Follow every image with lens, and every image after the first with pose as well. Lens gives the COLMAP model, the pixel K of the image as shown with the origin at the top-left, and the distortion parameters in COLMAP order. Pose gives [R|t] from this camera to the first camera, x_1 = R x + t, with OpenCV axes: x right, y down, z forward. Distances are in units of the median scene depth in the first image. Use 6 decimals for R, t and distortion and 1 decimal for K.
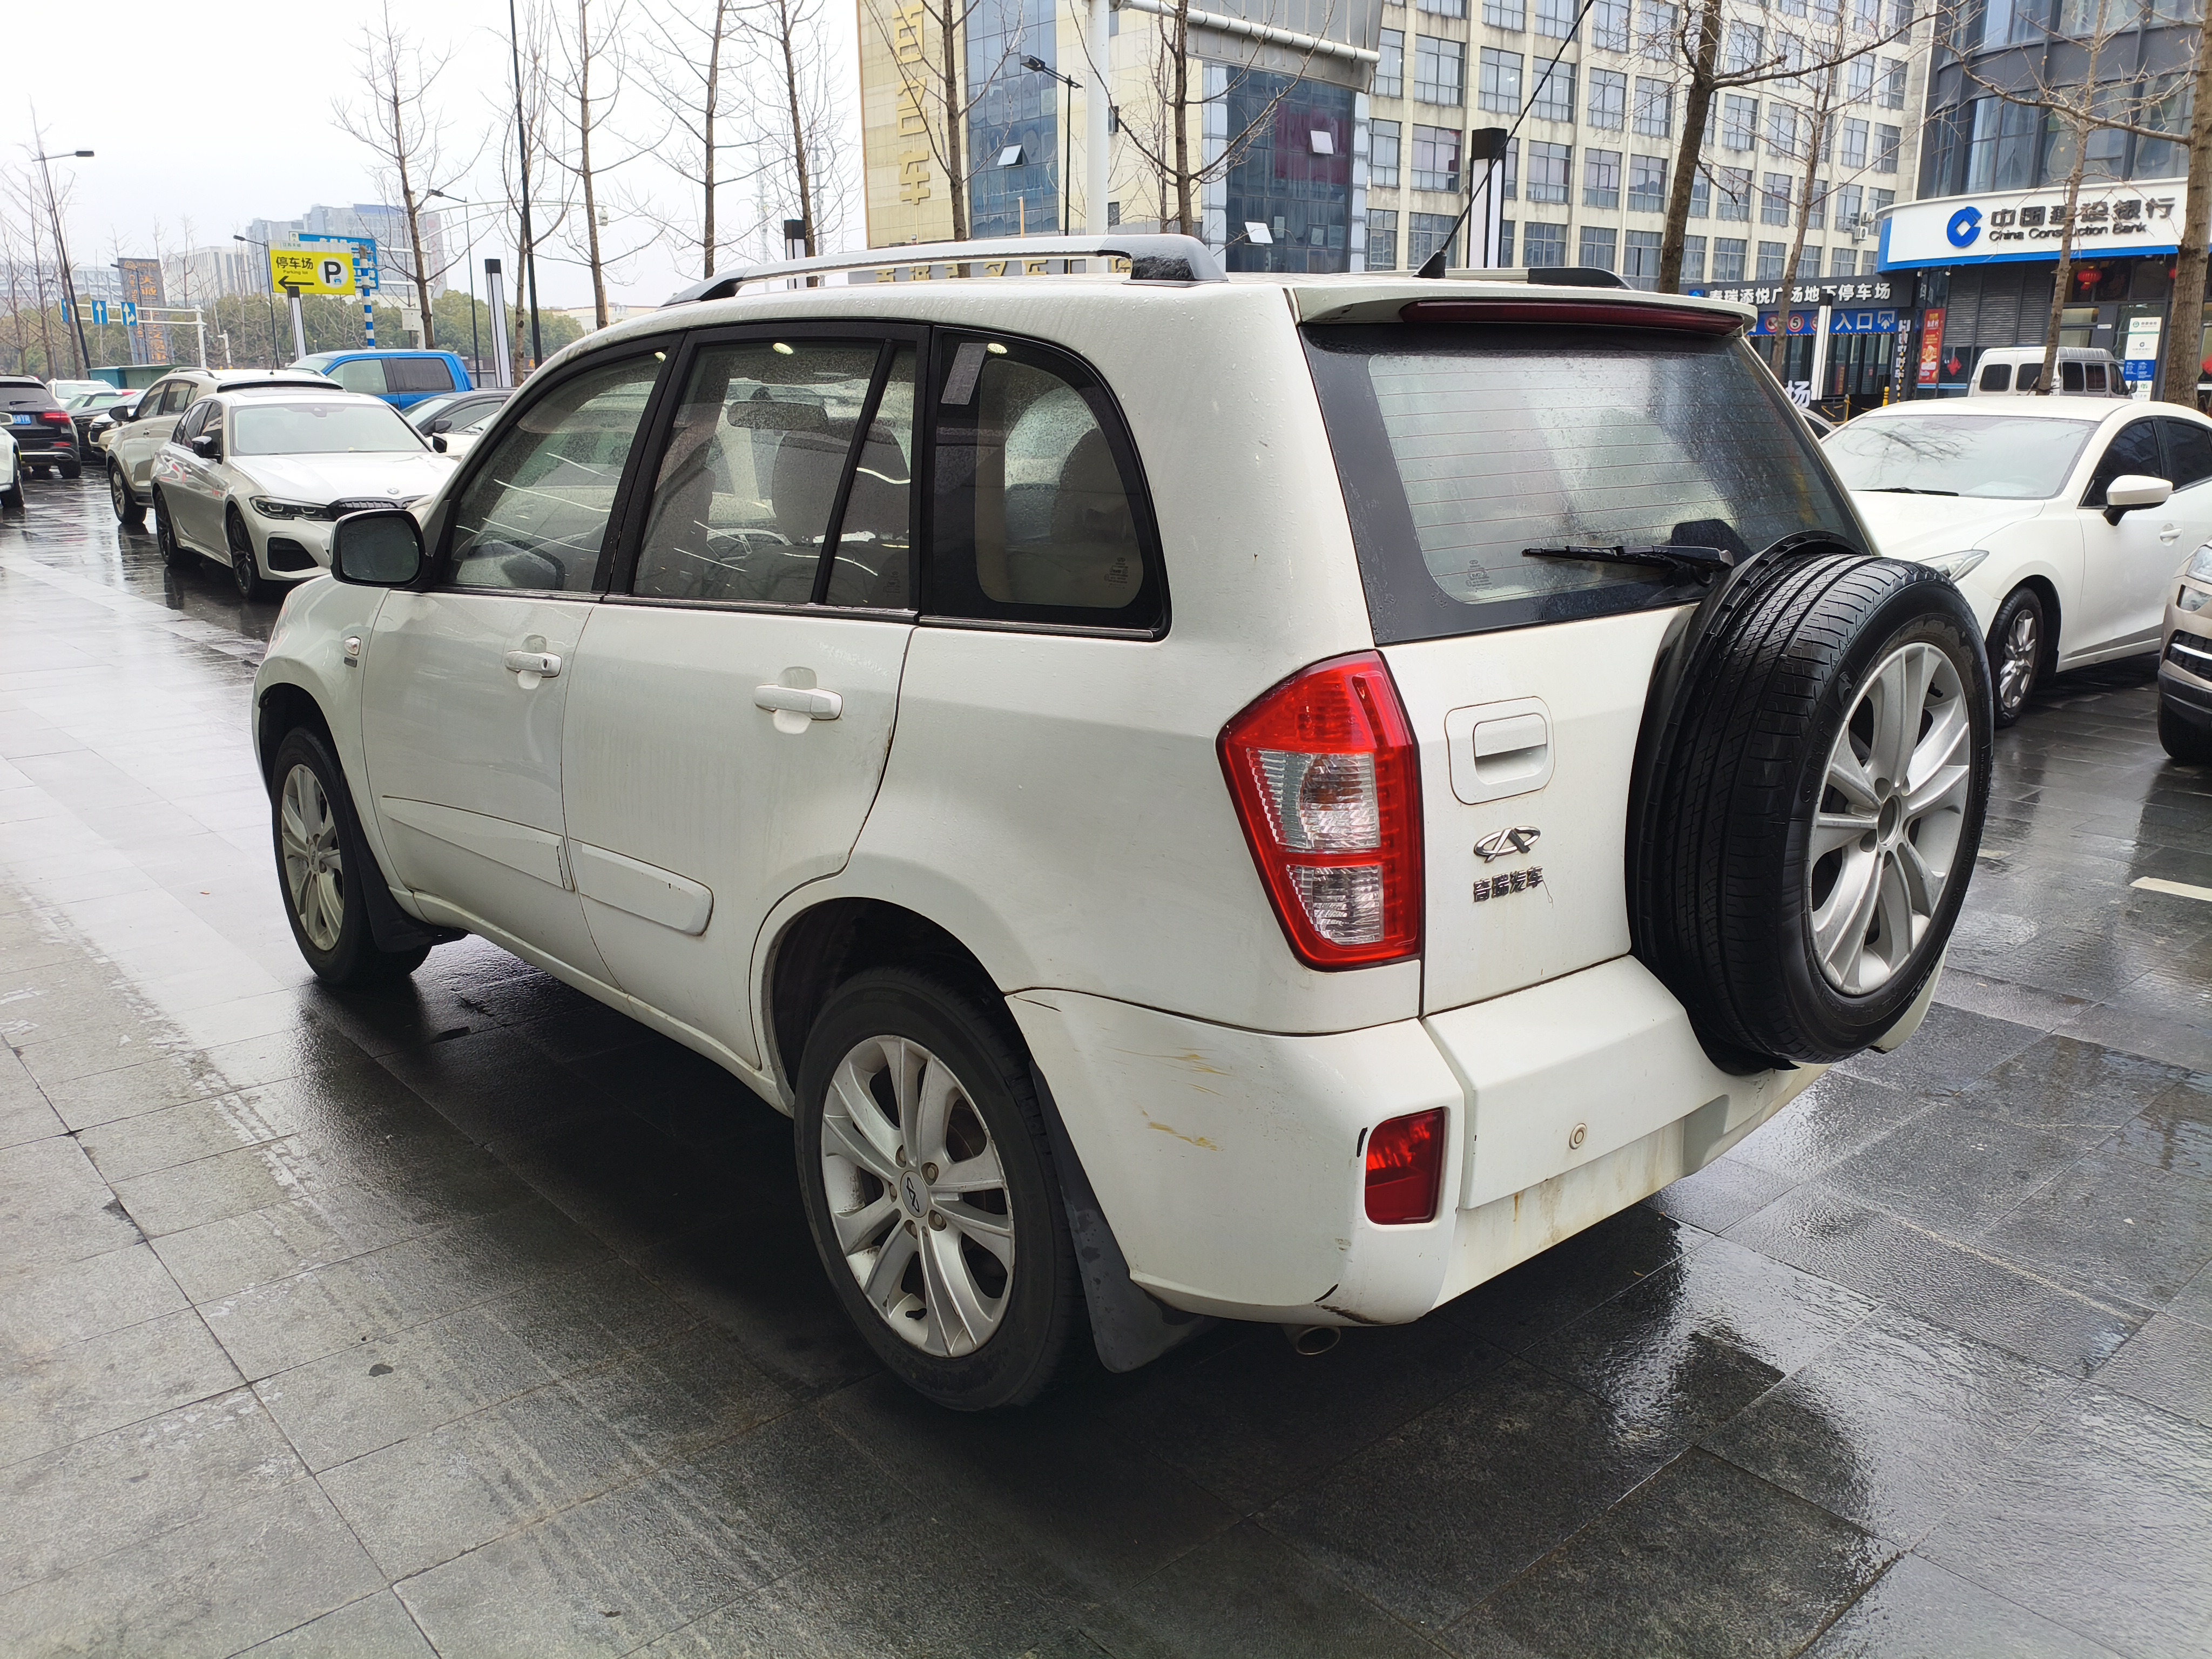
lens RADIAL K [[1713.3, 0, 1052.9], [0, 1713.3, 825.2], [0, 0, 1]] dist [0.004122, 0.000841]
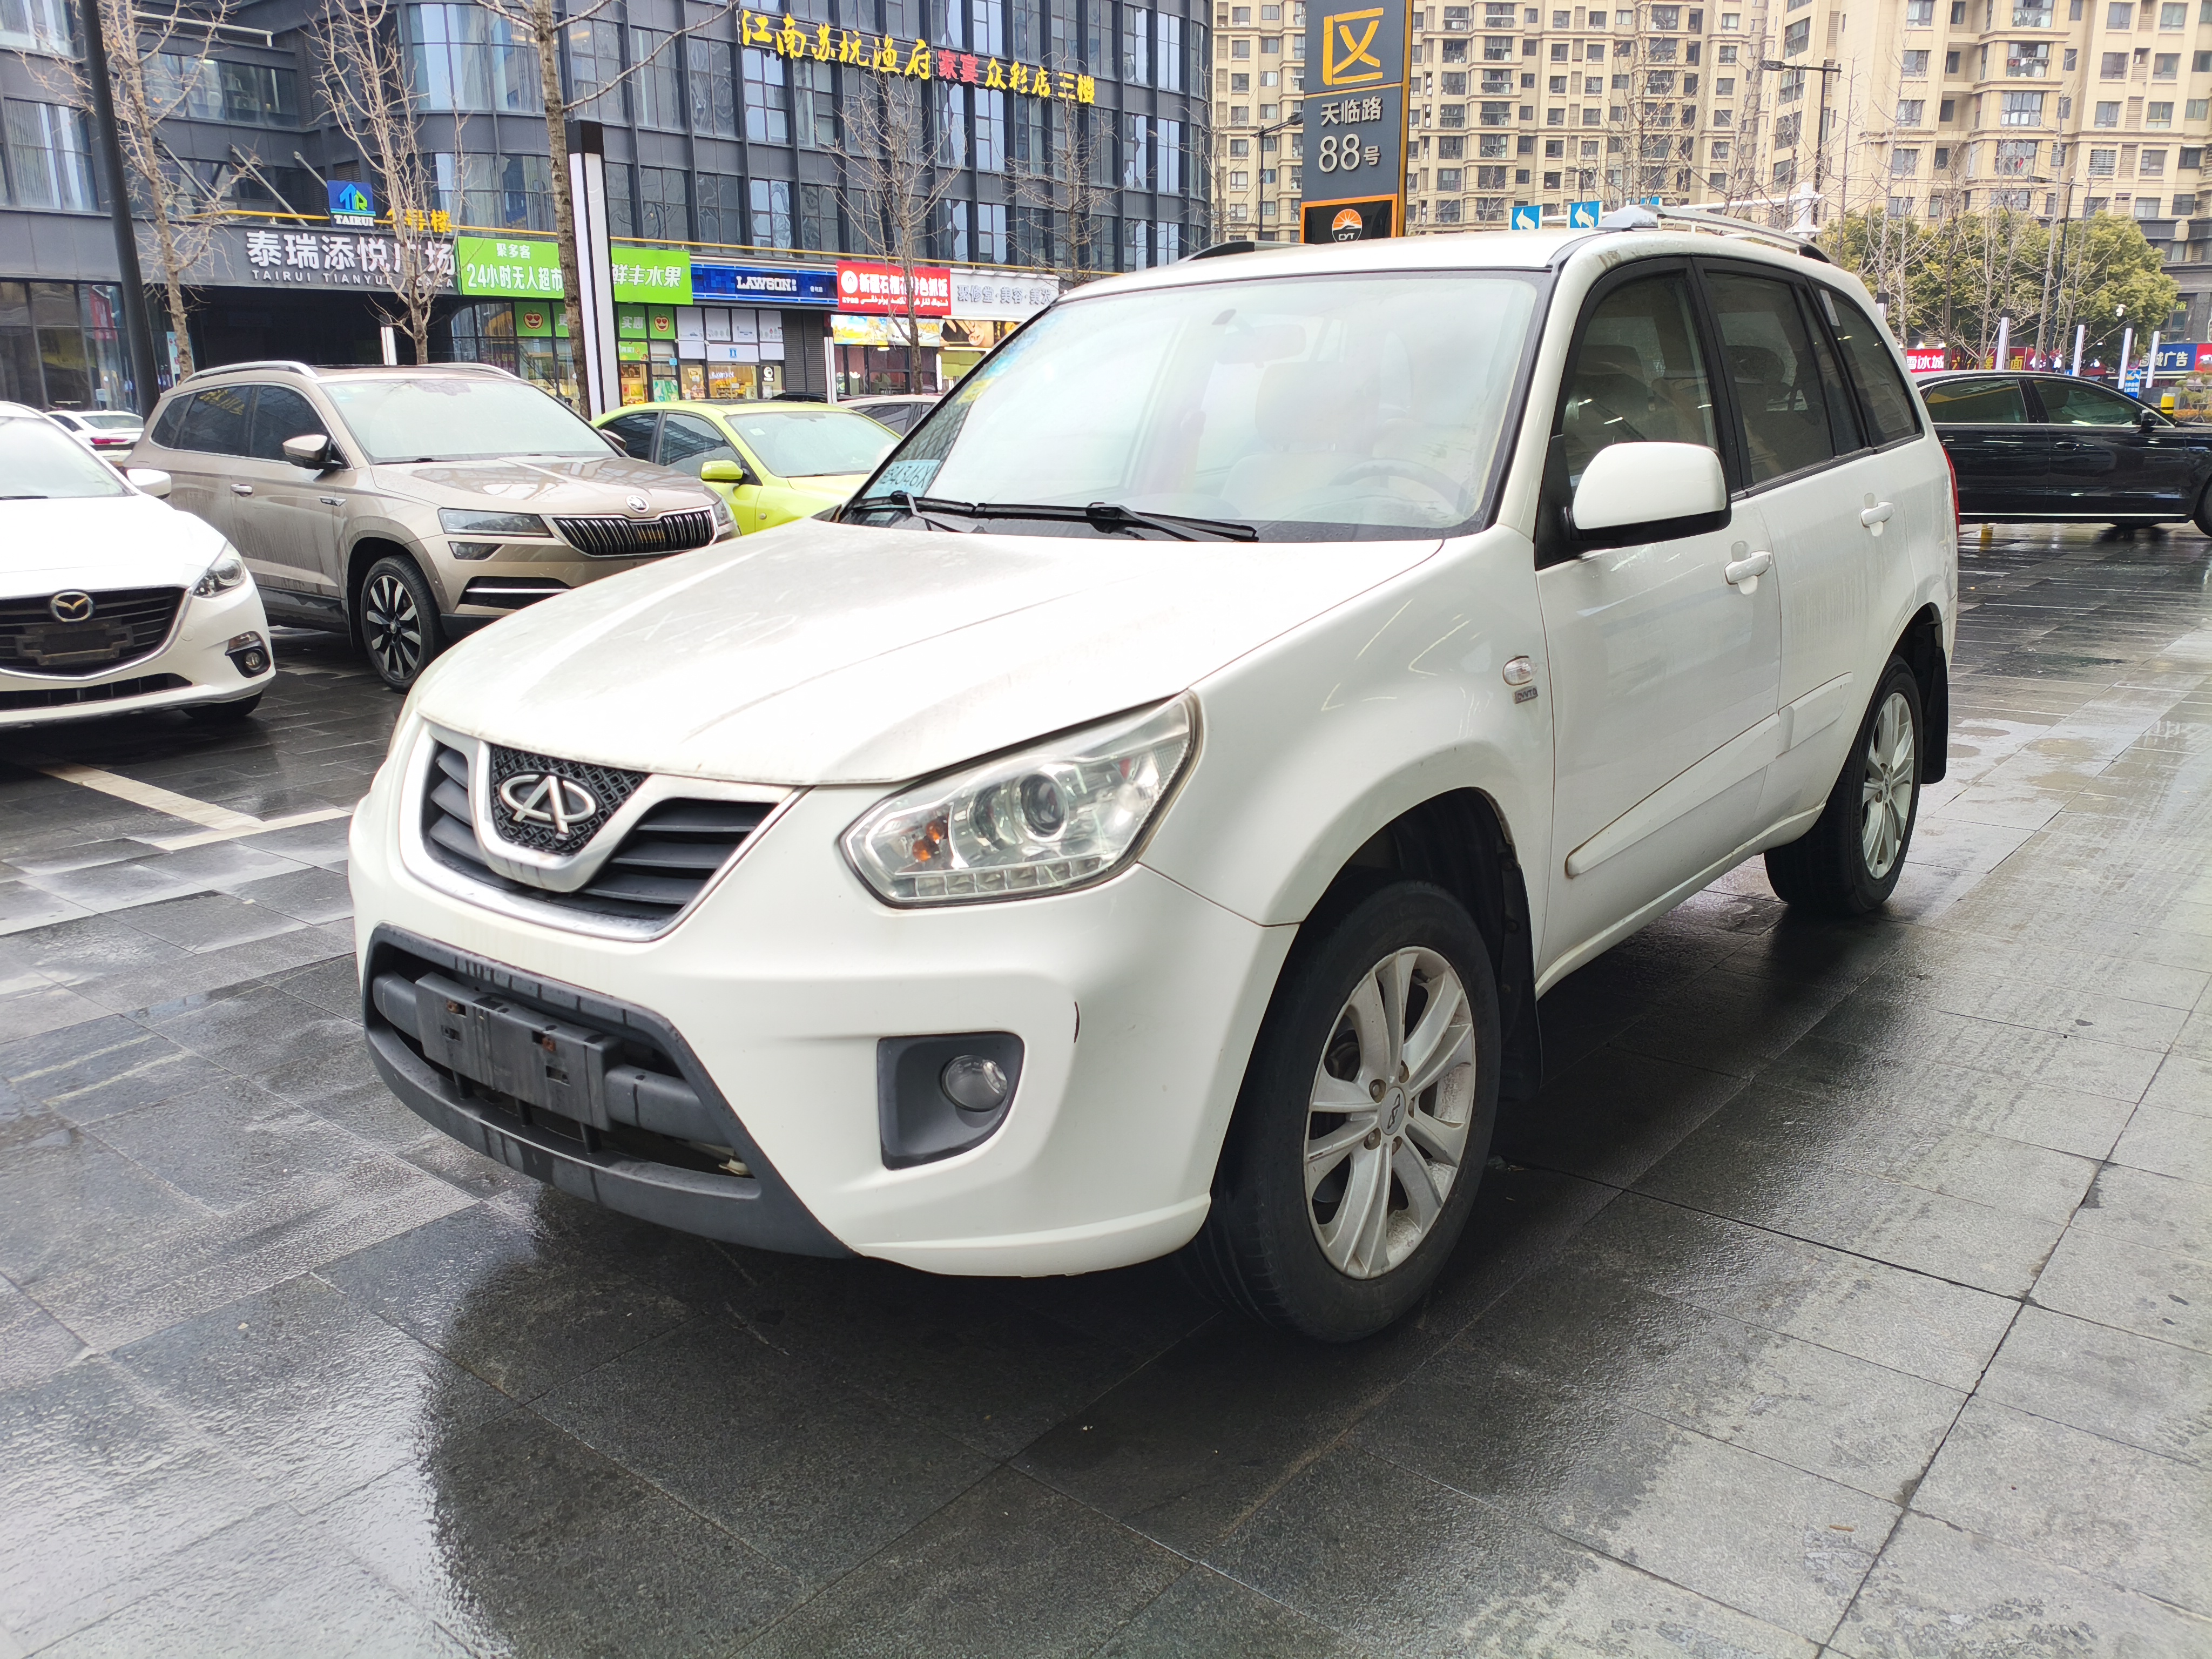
lens RADIAL K [[1691.8, 0, 1104.8], [0, 1691.8, 801.4], [0, 0, 1]] dist [0.044786, -0.042910]
pose [[-0.173129, -0.228799, 0.957955, -0.186476], [0.257279, 0.928364, 0.268230, -0.050140], [-0.950702, 0.292900, -0.101862, 0.224195]]
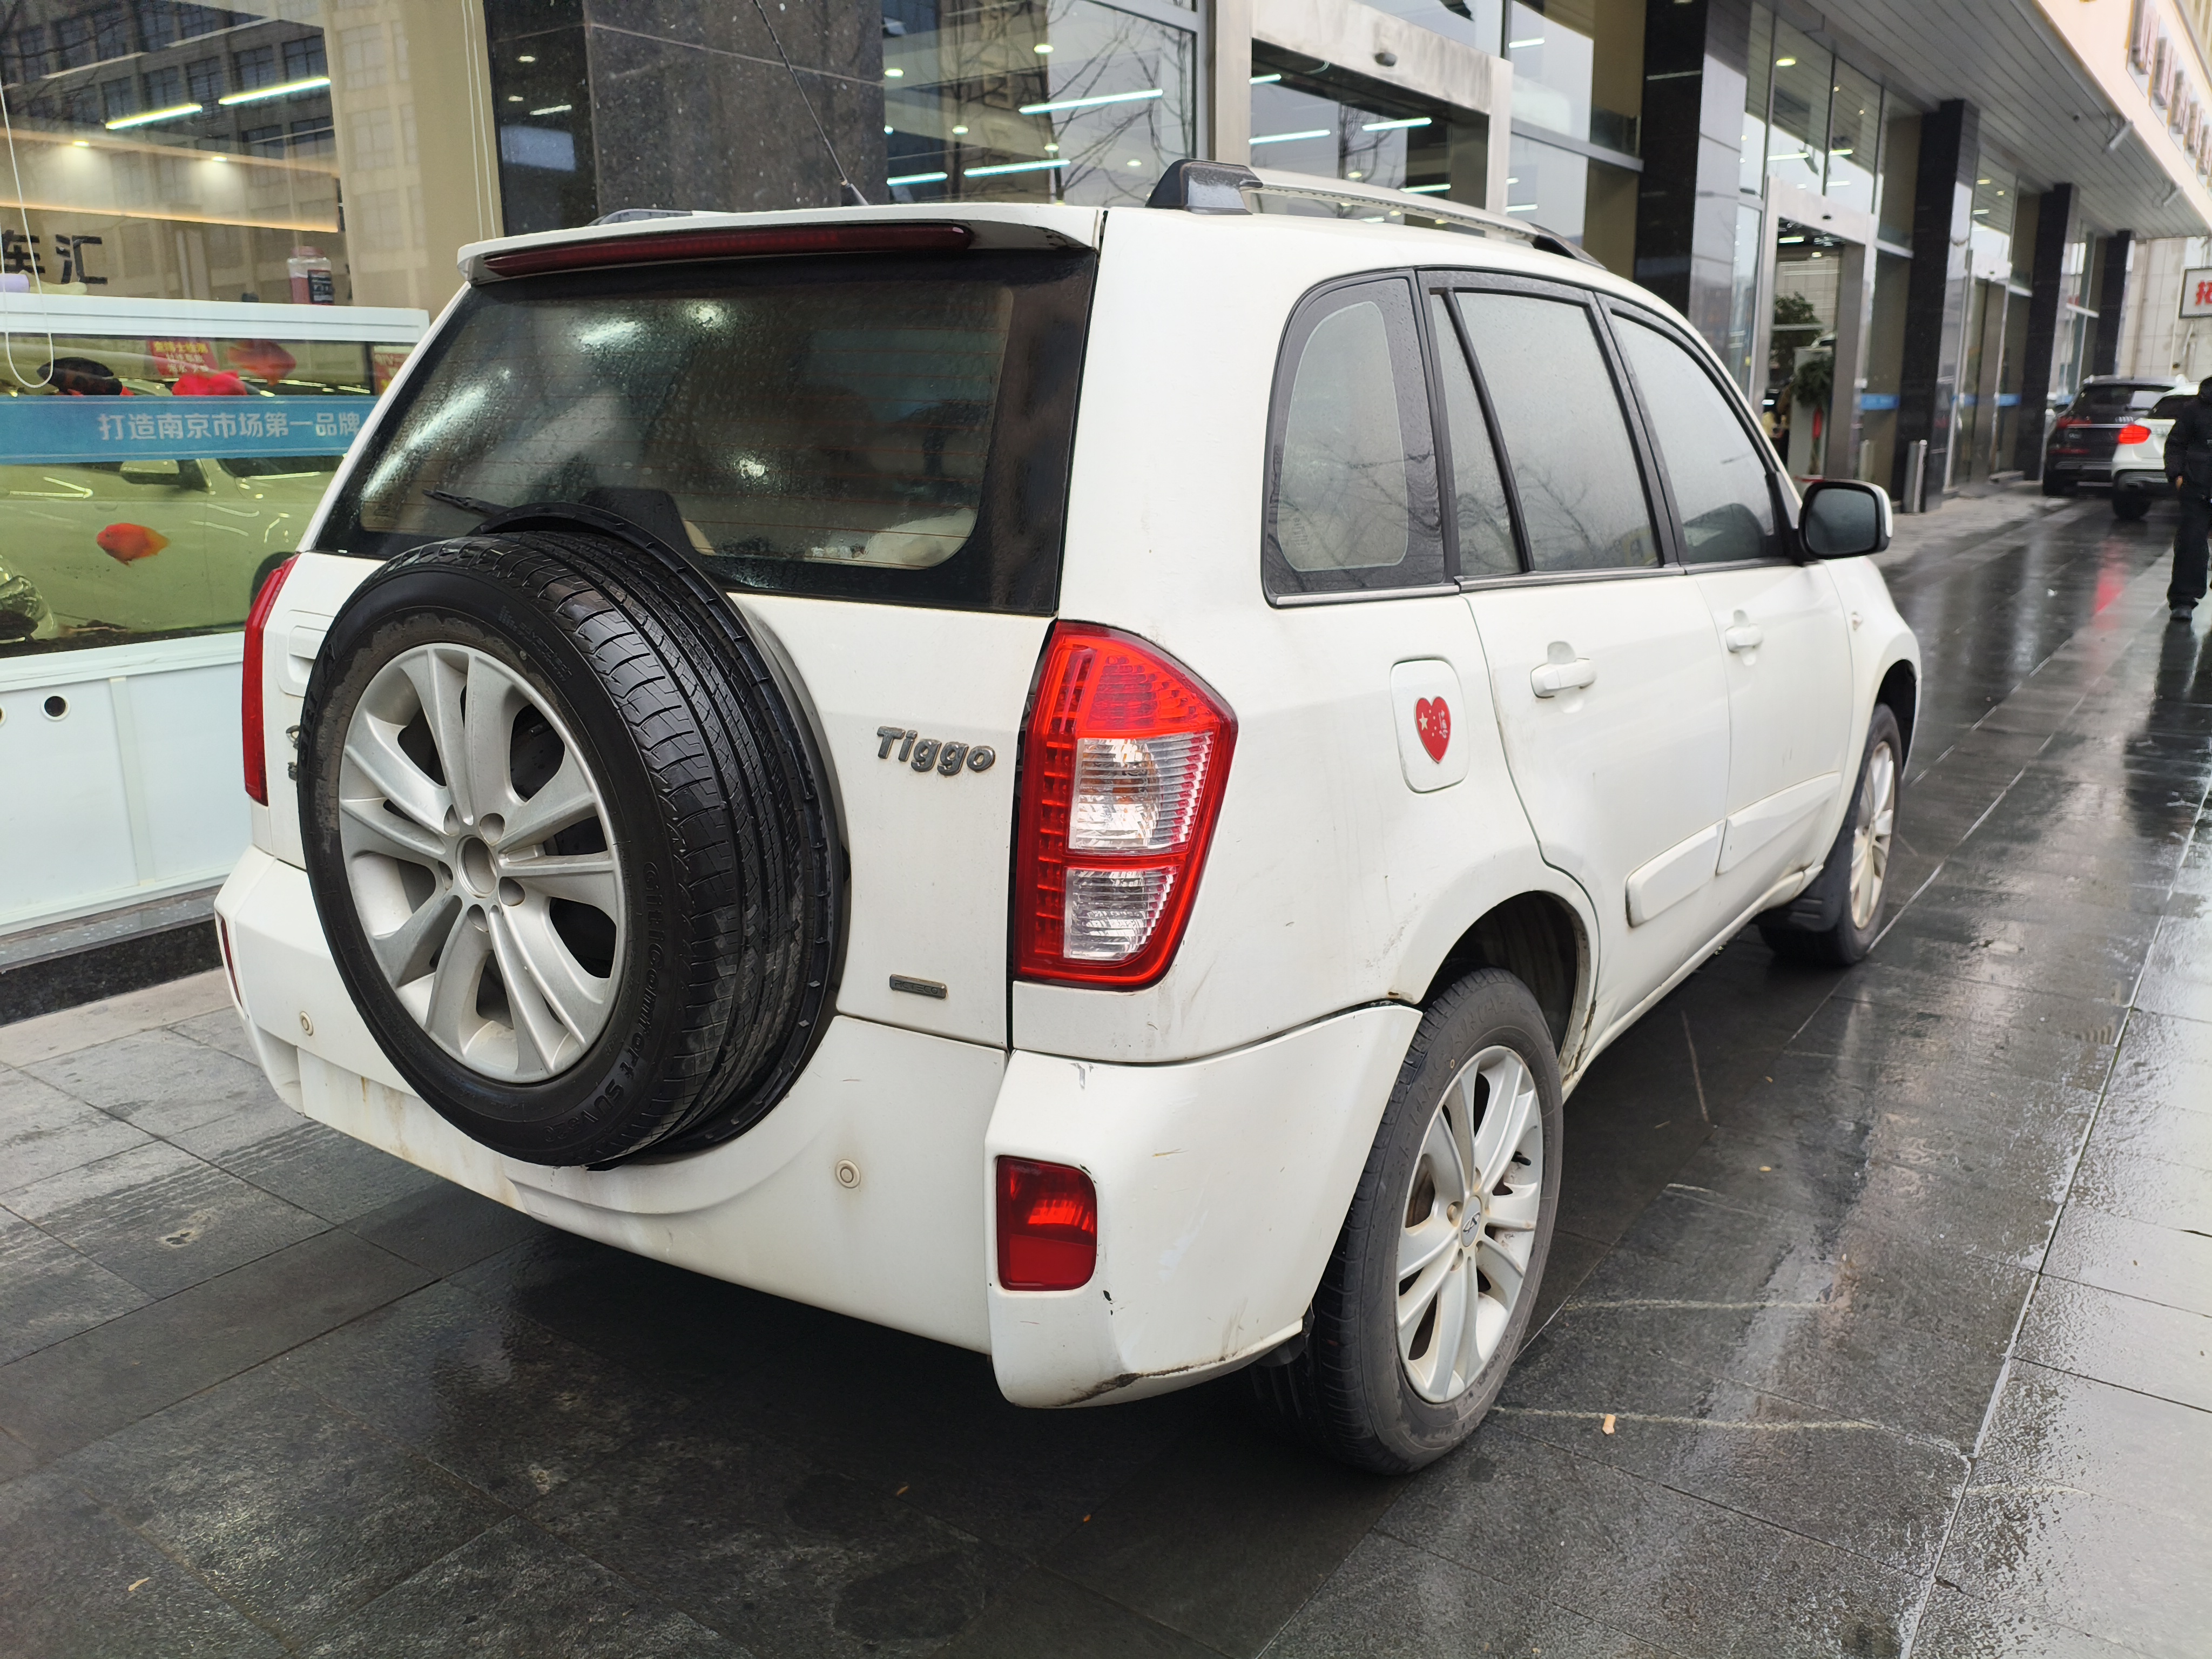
lens RADIAL K [[1717.0, 0, 1107.1], [0, 1717.0, 798.8], [0, 0, 1]] dist [0.039112, -0.064723]
pose [[0.235947, 0.220383, -0.946446, 0.140616], [-0.238843, 0.957220, 0.163349, -0.025087], [0.941957, 0.187511, 0.278490, 0.112302]]
